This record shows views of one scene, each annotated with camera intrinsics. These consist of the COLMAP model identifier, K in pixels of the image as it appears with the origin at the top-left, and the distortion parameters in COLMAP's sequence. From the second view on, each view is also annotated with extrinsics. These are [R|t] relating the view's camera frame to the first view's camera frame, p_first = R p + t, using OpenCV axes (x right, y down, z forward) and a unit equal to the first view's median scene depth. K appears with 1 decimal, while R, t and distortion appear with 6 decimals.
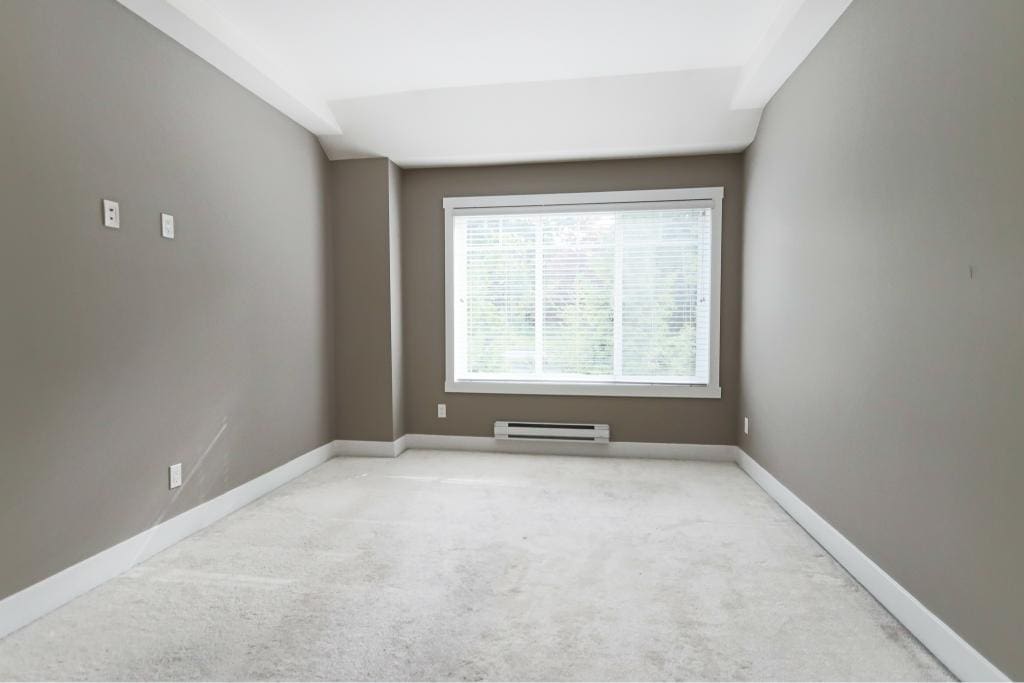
lens RADIAL K [[512.8, 0, 509.5], [0, 512.8, 342.6], [0, 0, 1]] dist [0.004075, 0.001792]
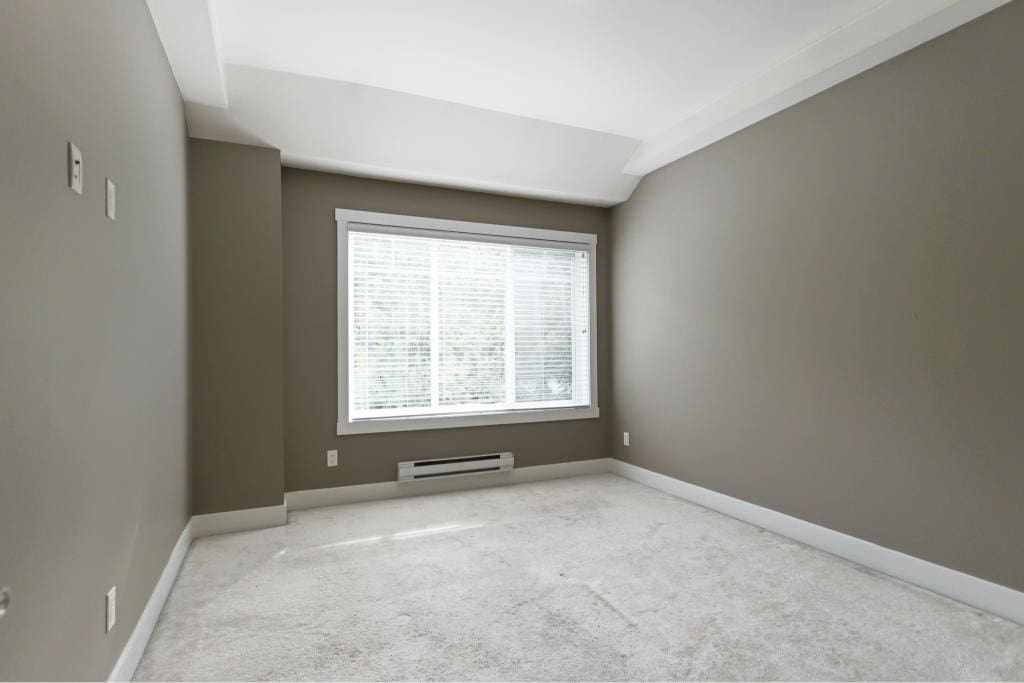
lens RADIAL K [[512.8, 0, 509.5], [0, 512.8, 342.6], [0, 0, 1]] dist [0.004075, 0.001792]
pose [[0.841854, 0.003402, 0.539695, -0.374086], [0.027613, 0.998399, -0.049367, -0.006645], [-0.538999, 0.056463, 0.840412, 0.140862]]
